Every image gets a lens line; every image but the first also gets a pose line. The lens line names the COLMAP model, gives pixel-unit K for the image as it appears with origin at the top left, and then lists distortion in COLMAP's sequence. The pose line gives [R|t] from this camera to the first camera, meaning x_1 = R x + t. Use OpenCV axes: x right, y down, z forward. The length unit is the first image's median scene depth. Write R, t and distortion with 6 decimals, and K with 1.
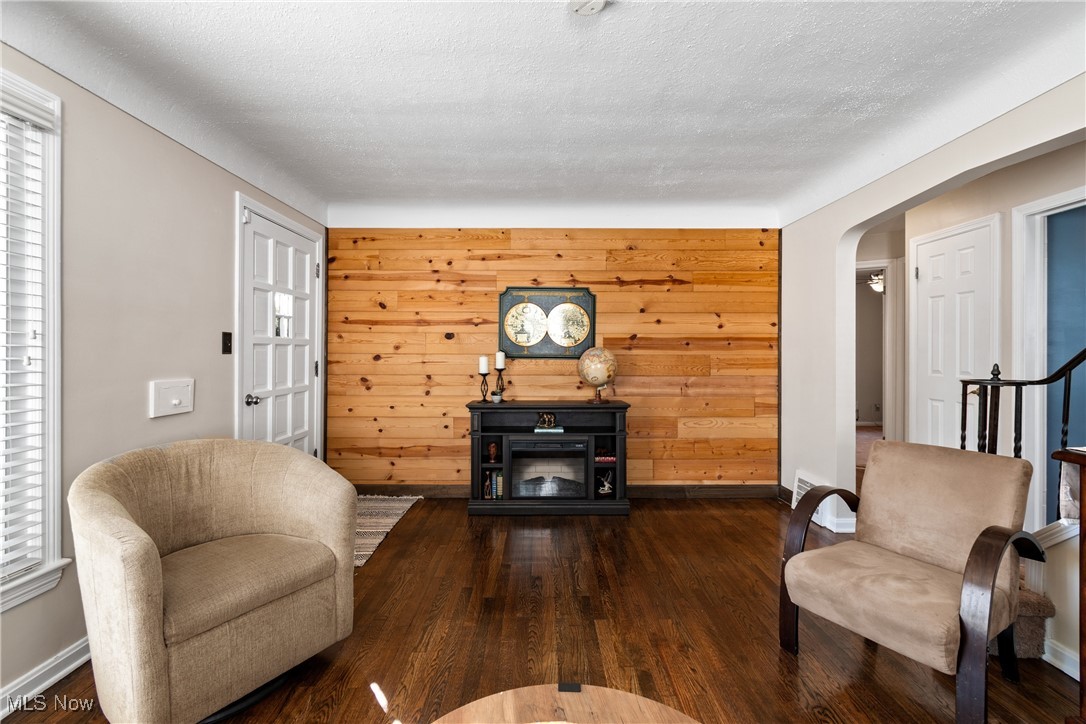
lens RADIAL K [[472.6, 0, 543.0], [0, 472.6, 362.0], [0, 0, 1]] dist [-0.001193, -0.000192]
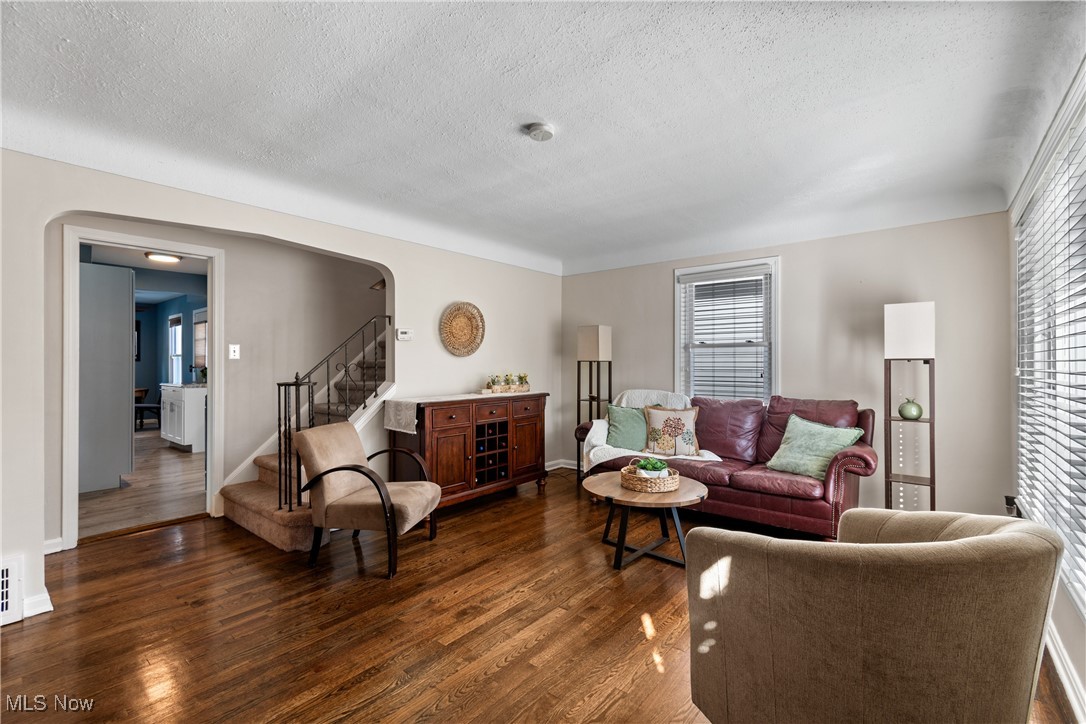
lens RADIAL K [[472.6, 0, 543.0], [0, 472.6, 362.0], [0, 0, 1]] dist [-0.001193, -0.000192]
pose [[-0.768789, 0.006205, 0.639473, -0.520320], [0.014041, 0.999876, 0.007179, -0.025295], [-0.639348, 0.014498, -0.768780, 1.267028]]
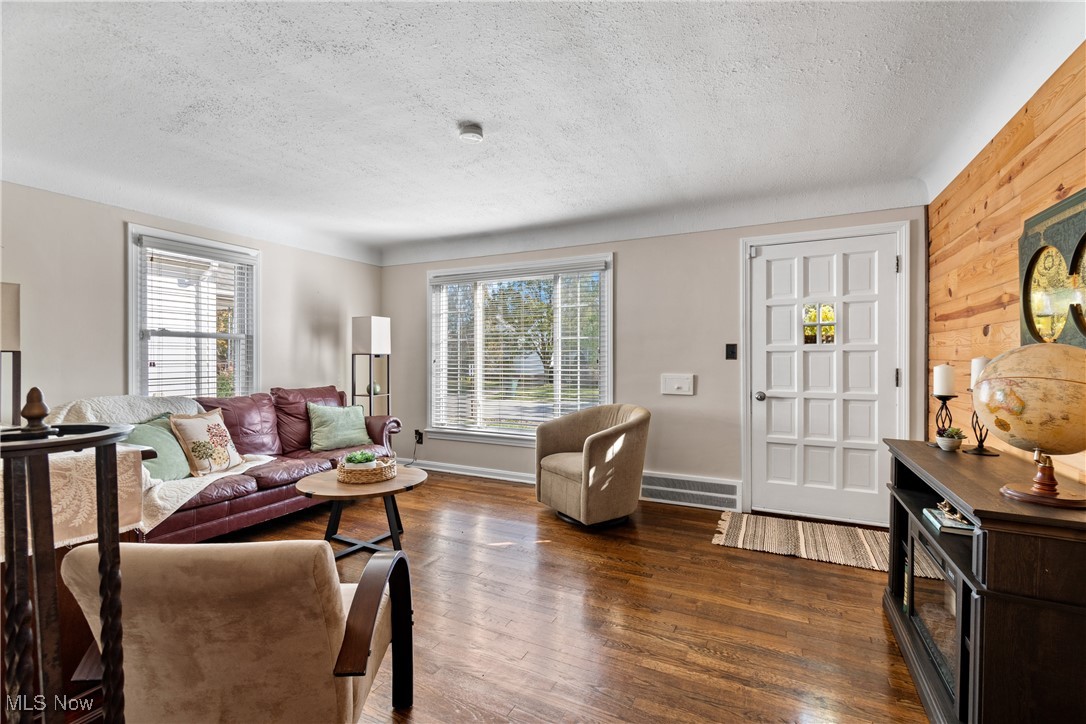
lens RADIAL K [[472.6, 0, 543.0], [0, 472.6, 362.0], [0, 0, 1]] dist [-0.001193, -0.000192]
pose [[-0.443255, 0.006943, -0.896369, 0.826856], [-0.016660, 0.999733, 0.015982, -0.023768], [0.896241, 0.022018, -0.443021, 1.125226]]
